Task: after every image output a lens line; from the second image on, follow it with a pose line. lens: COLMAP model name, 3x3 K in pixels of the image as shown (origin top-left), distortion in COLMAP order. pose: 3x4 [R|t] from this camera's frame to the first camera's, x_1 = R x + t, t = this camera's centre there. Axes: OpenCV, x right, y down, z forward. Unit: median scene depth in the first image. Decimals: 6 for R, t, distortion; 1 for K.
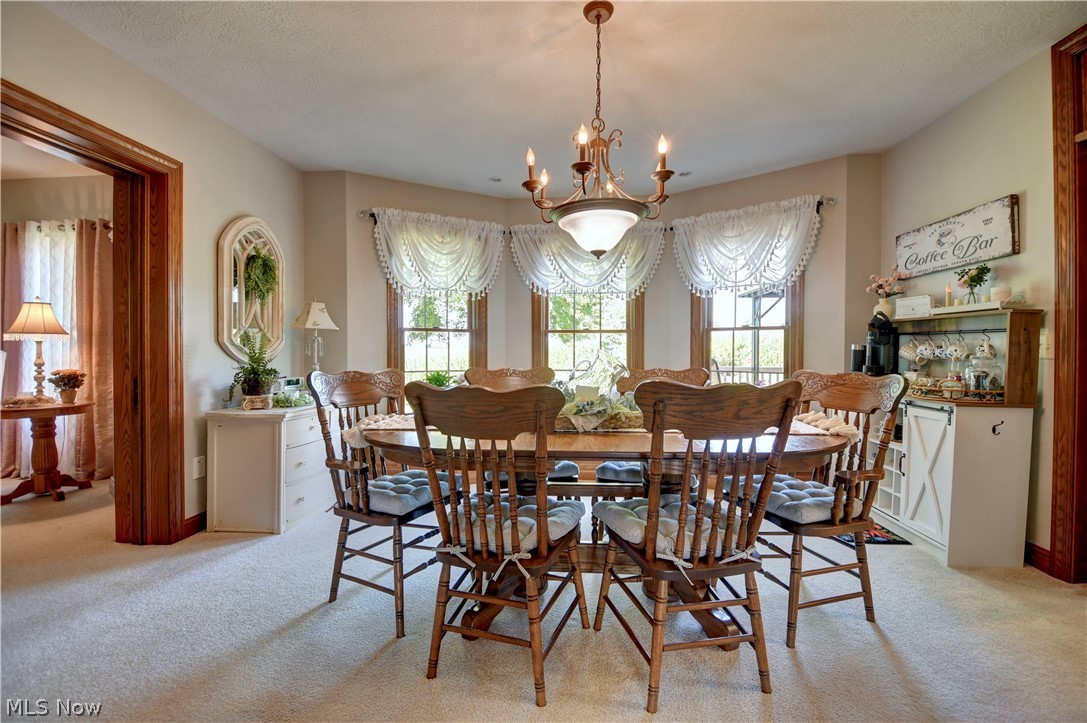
lens RADIAL K [[482.3, 0, 547.1], [0, 482.3, 354.8], [0, 0, 1]] dist [-0.000113, -0.008797]
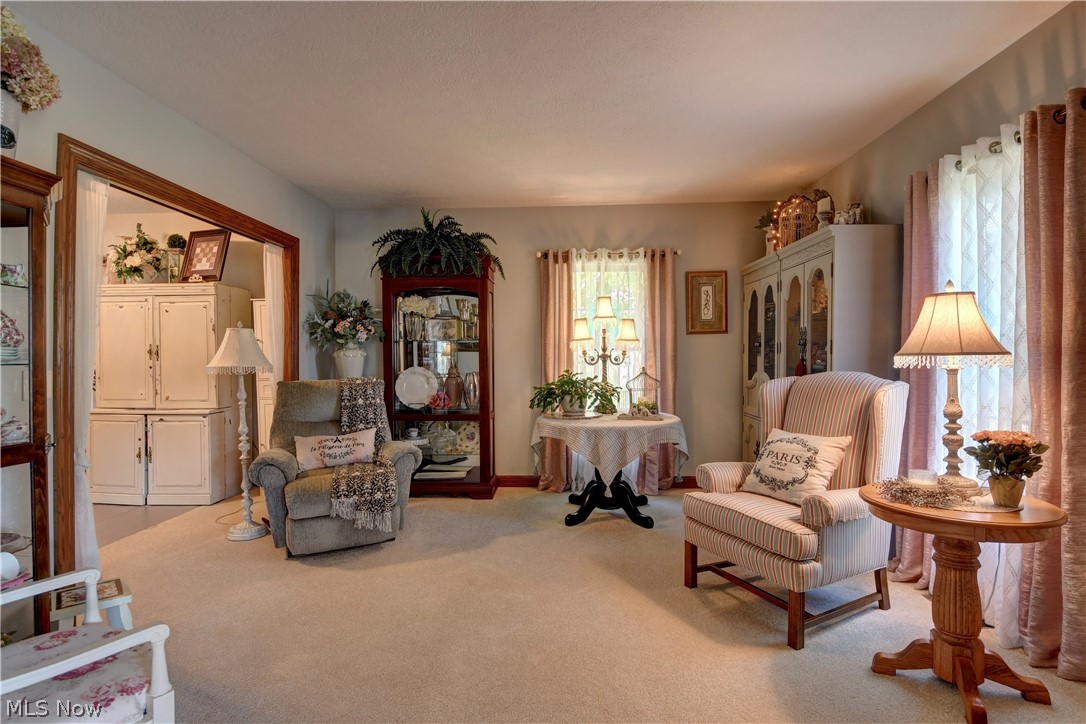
lens RADIAL K [[501.7, 0, 543.0], [0, 501.7, 362.0], [0, 0, 1]] dist [-0.021489, -0.001407]
pose [[0.009839, 0.006894, -0.999928, -0.497203], [0.002757, 0.999972, 0.006922, -0.037318], [0.999948, -0.002825, 0.009820, 0.510748]]
